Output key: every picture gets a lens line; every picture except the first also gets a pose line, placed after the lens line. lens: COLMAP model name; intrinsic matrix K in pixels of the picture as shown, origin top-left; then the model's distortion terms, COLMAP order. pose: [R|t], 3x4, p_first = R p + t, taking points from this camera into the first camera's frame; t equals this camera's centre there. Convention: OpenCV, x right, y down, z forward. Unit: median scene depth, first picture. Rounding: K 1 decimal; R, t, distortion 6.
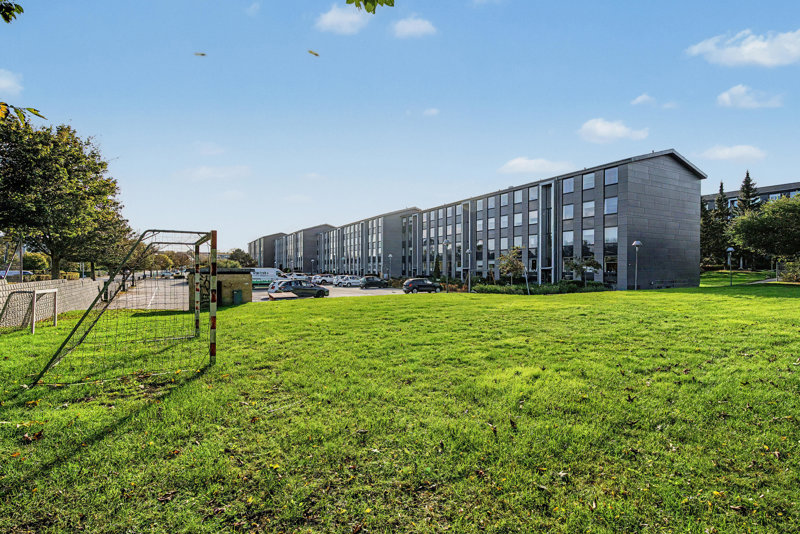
lens RADIAL K [[389.0, 0, 398.5], [0, 389.0, 272.4], [0, 0, 1]] dist [0.005724, 0.000535]
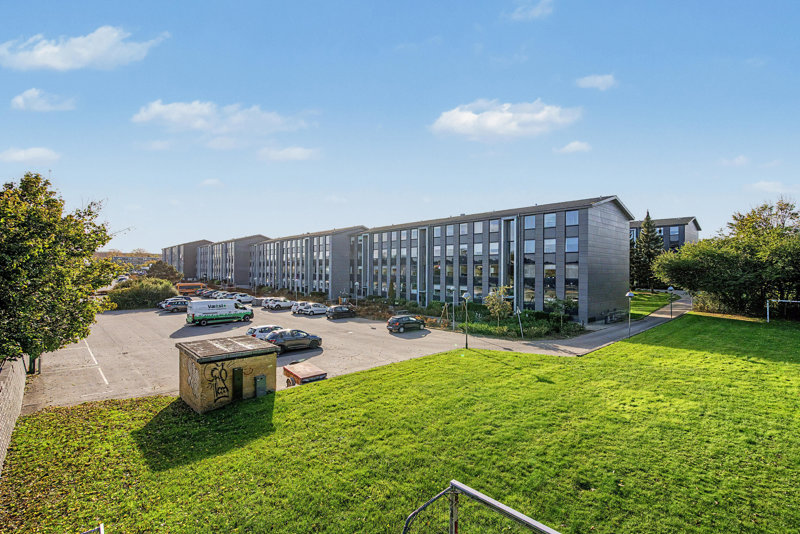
lens RADIAL K [[365.5, 0, 401.9], [0, 365.5, 269.2], [0, 0, 1]] dist [-0.001999, 0.000409]
pose [[0.974057, 0.005139, 0.226244, -0.099057], [-0.001859, 0.999890, -0.014709, -0.054065], [-0.226294, 0.013907, 0.973960, 0.064990]]
